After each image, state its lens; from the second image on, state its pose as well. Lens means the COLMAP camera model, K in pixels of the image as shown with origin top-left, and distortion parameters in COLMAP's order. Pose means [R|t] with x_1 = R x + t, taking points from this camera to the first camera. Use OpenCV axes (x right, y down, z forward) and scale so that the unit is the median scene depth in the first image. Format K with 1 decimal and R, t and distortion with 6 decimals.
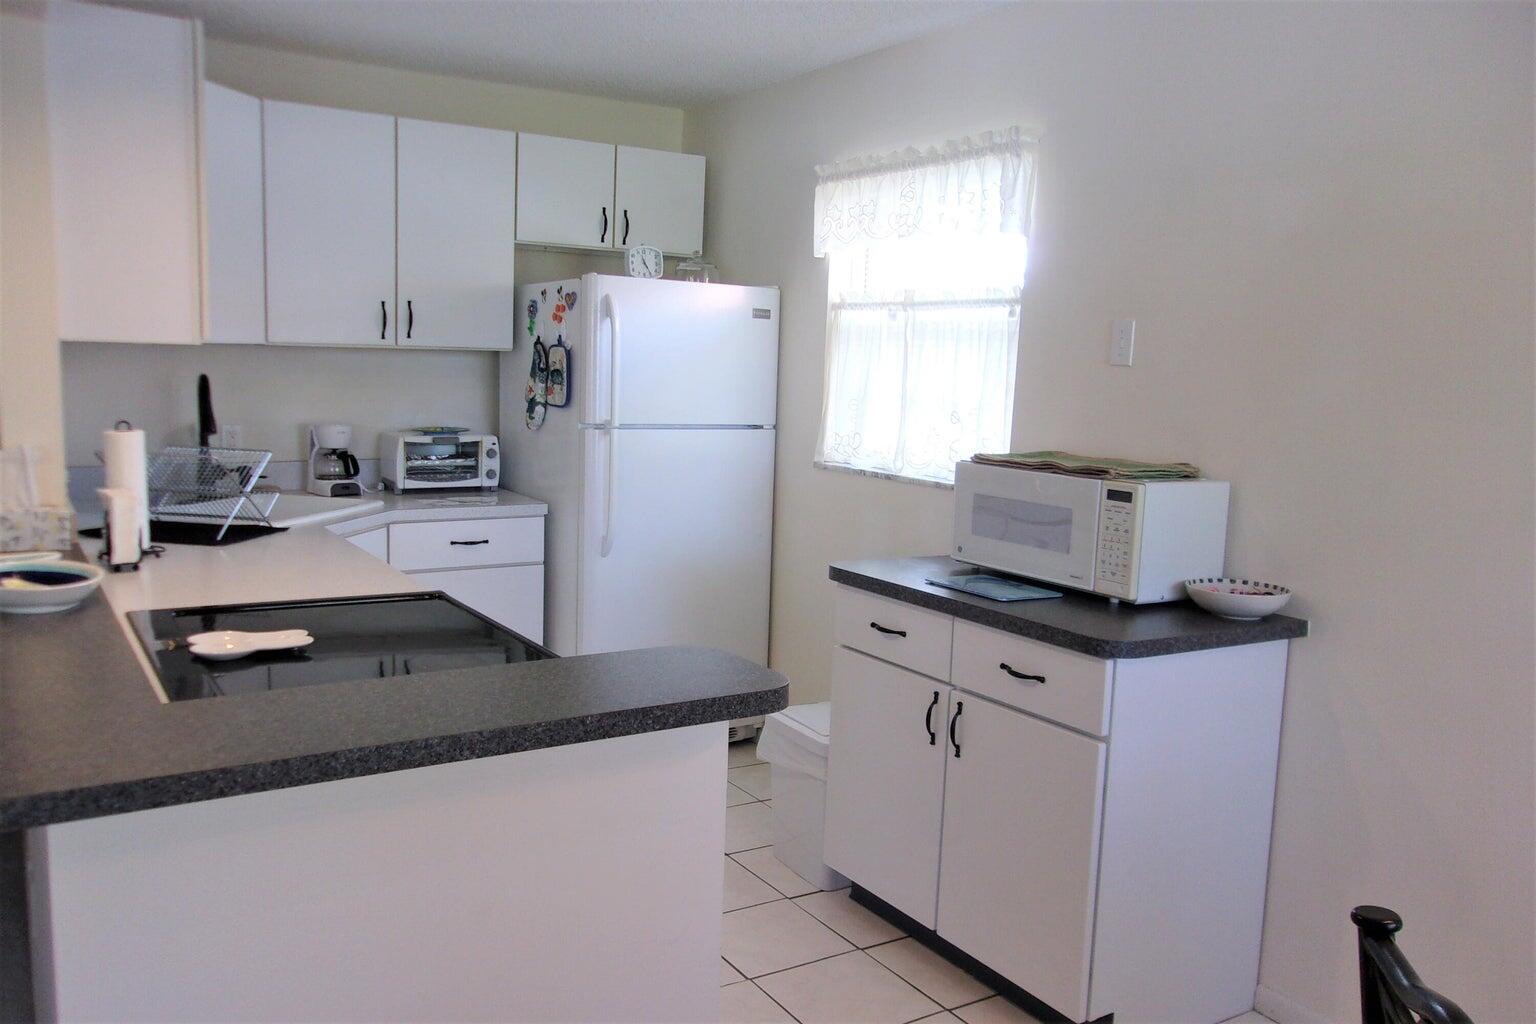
lens RADIAL K [[1209.6, 0, 779.1], [0, 1209.6, 518.4], [0, 0, 1]] dist [0.004748, 0.023038]
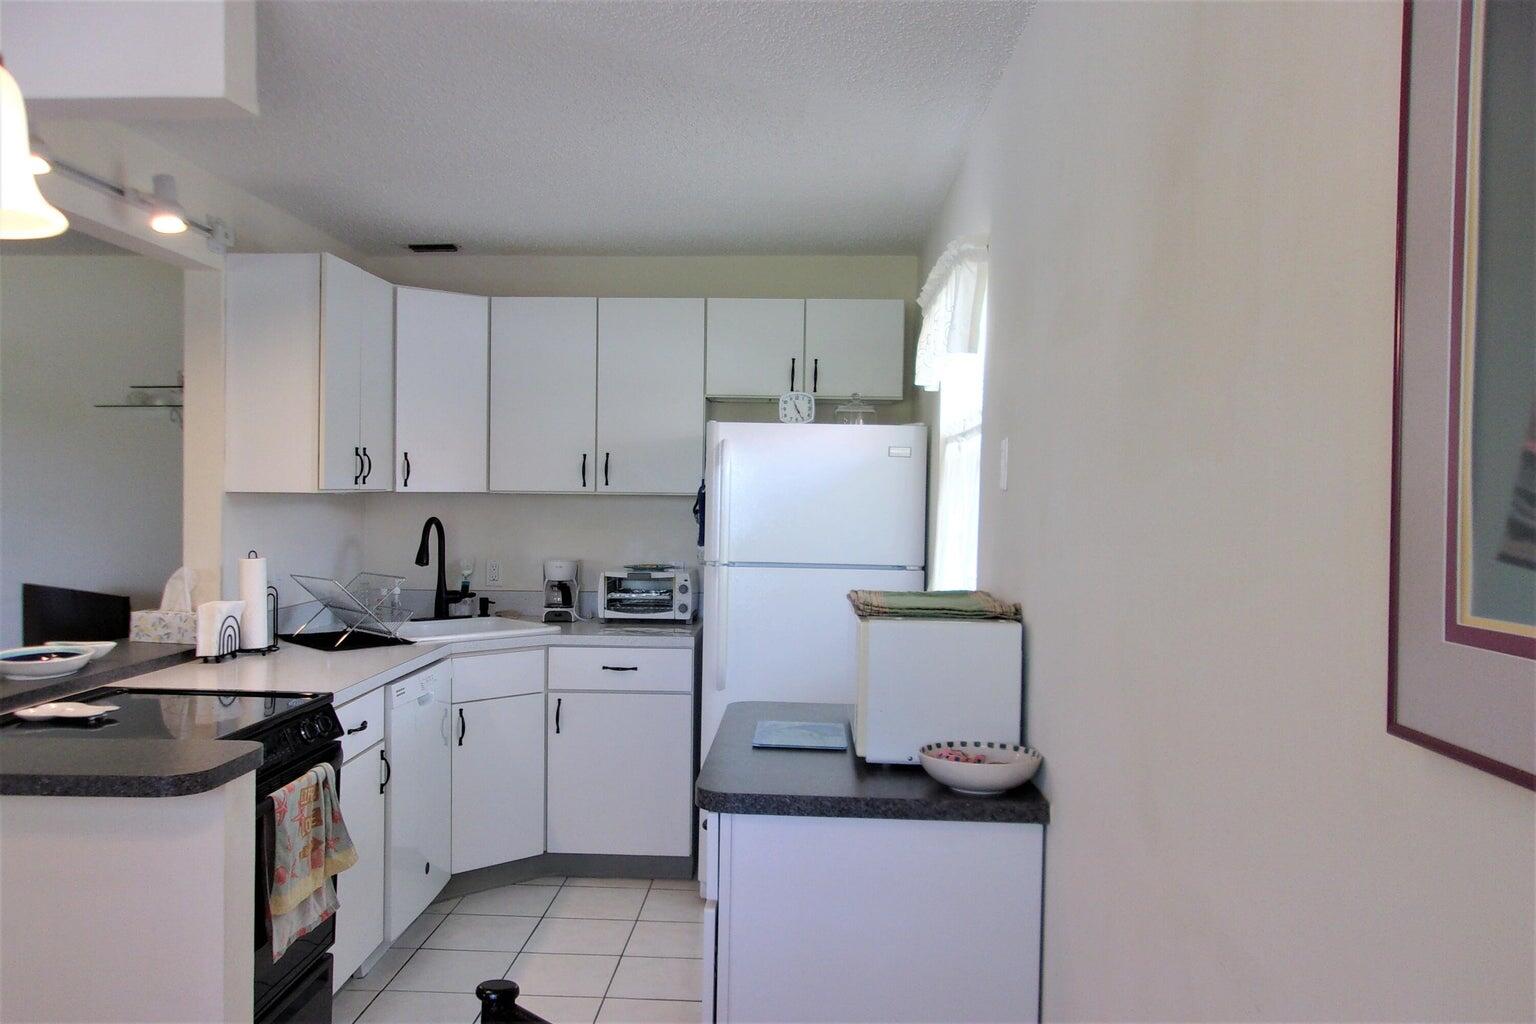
lens RADIAL K [[1209.6, 0, 799.9], [0, 1209.6, 548.1], [0, 0, 1]] dist [0.004748, 0.023038]
pose [[0.838416, 0.002081, -0.545027, 0.460315], [-0.059204, 0.994423, -0.087277, -0.001846], [0.541806, 0.105442, 0.833863, 0.153245]]
